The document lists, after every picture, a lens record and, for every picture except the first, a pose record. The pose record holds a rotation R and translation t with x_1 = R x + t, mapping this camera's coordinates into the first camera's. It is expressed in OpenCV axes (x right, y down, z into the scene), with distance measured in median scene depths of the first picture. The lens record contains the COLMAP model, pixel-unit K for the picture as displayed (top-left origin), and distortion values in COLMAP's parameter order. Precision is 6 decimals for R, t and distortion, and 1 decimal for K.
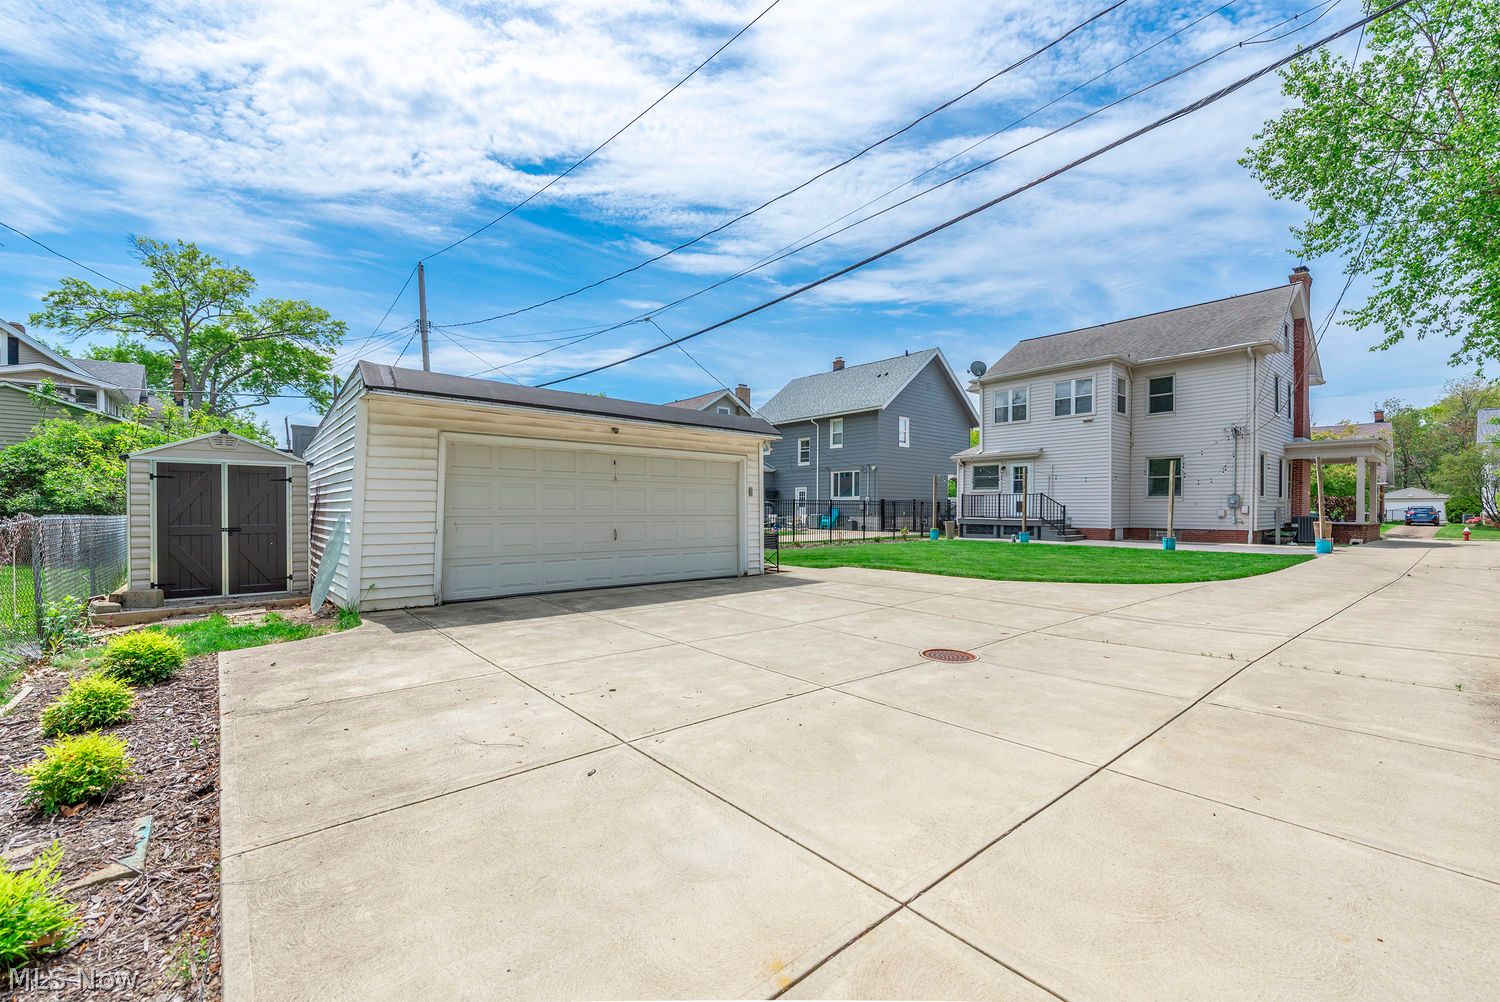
lens RADIAL K [[612.8, 0, 745.7], [0, 612.8, 508.9], [0, 0, 1]] dist [0.018229, -0.005705]
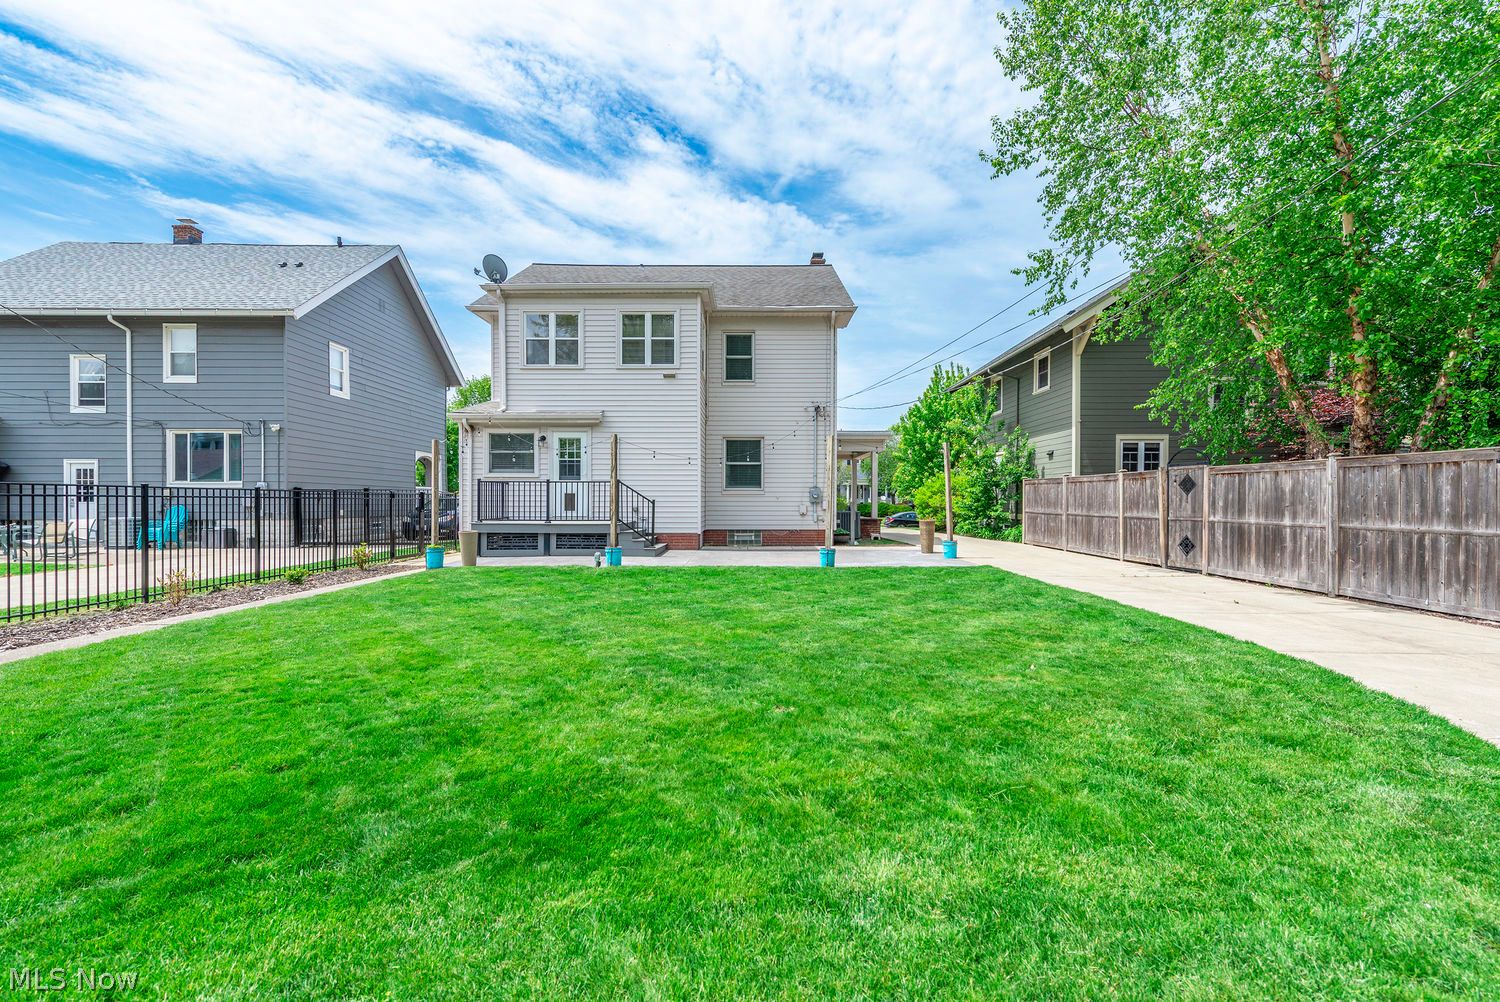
lens RADIAL K [[612.8, 0, 745.7], [0, 612.8, 508.9], [0, 0, 1]] dist [0.018229, -0.005705]
pose [[0.645959, -0.011144, 0.763291, 0.078837], [0.001569, 0.999911, 0.013271, -0.004070], [-0.763371, -0.007375, 0.645918, 0.433926]]
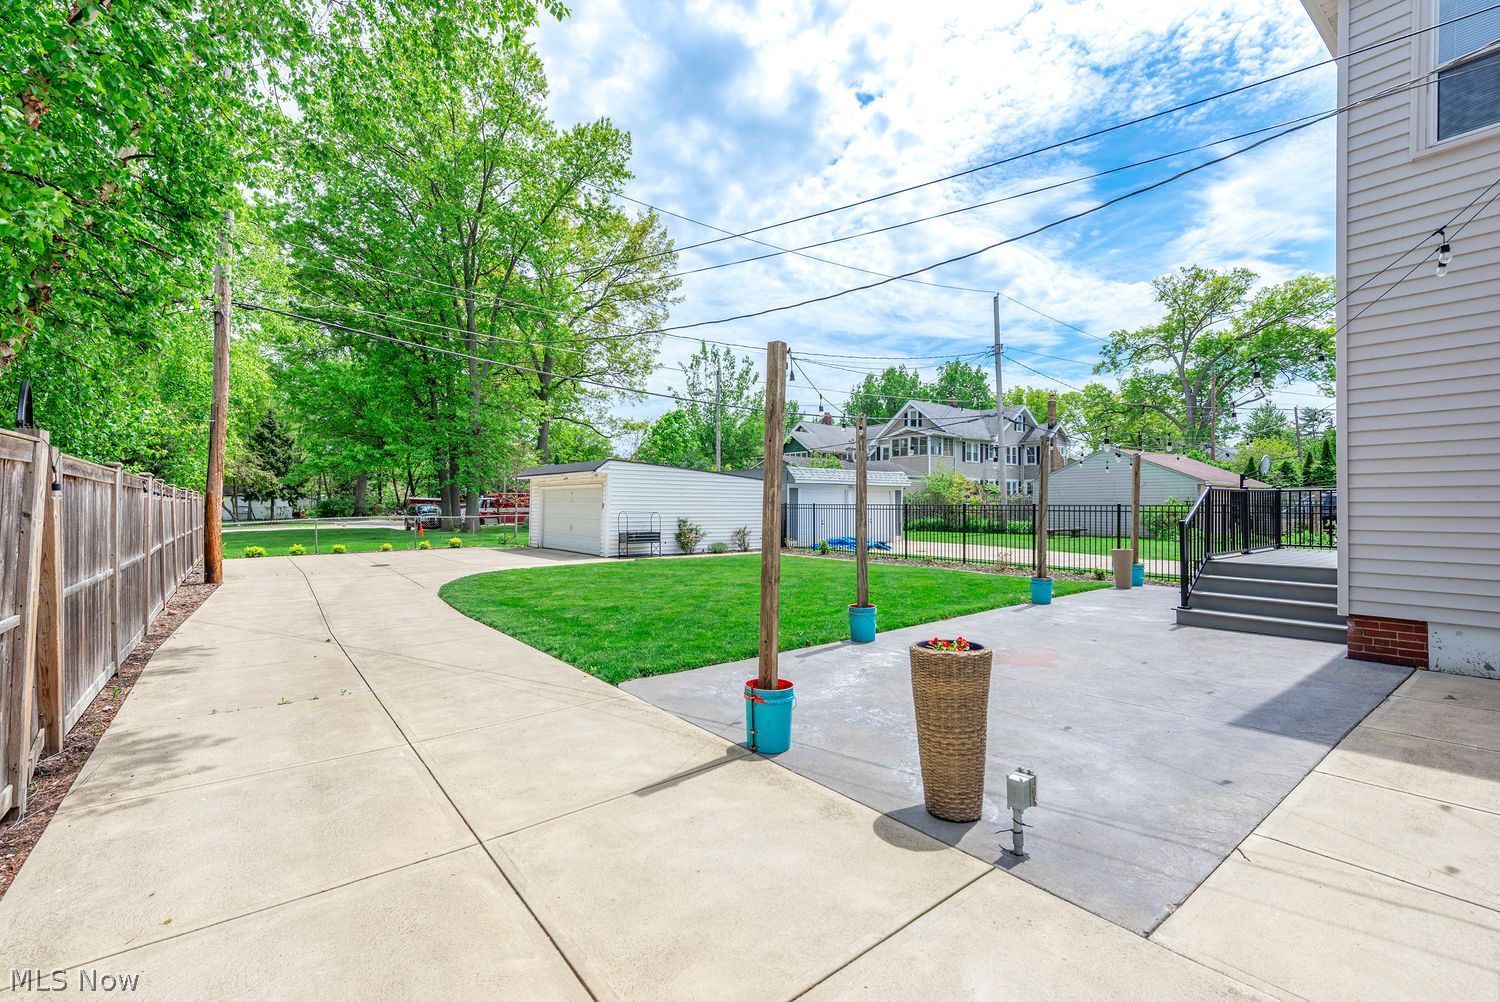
lens RADIAL K [[647.9, 0, 749.7], [0, 647.9, 508.6], [0, 0, 1]] dist [0.013926, 0.000008]
pose [[-0.035312, 0.007906, -0.999345, 0.761432], [0.000619, 0.999969, 0.007889, -0.014855], [0.999376, -0.000340, -0.035316, 0.642825]]
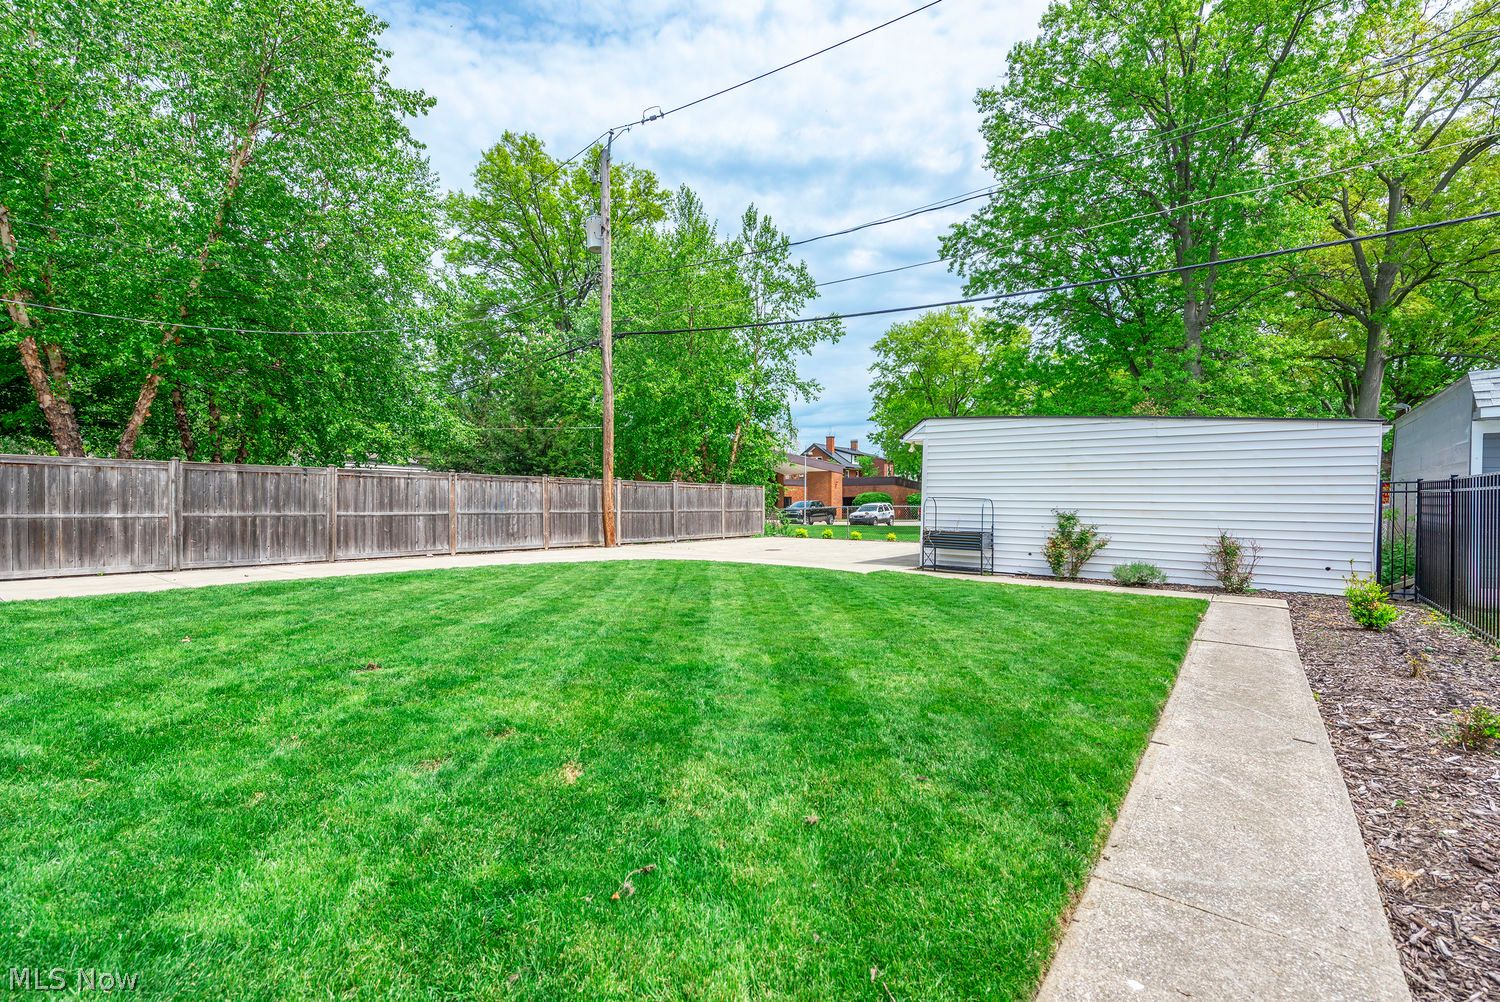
lens RADIAL K [[647.9, 0, 749.7], [0, 647.9, 508.6], [0, 0, 1]] dist [0.013926, 0.000008]
pose [[-0.978201, -0.003092, -0.207638, 0.245742], [-0.005763, 0.999908, 0.012261, -0.002221], [0.207581, 0.013191, -0.978129, 0.911688]]
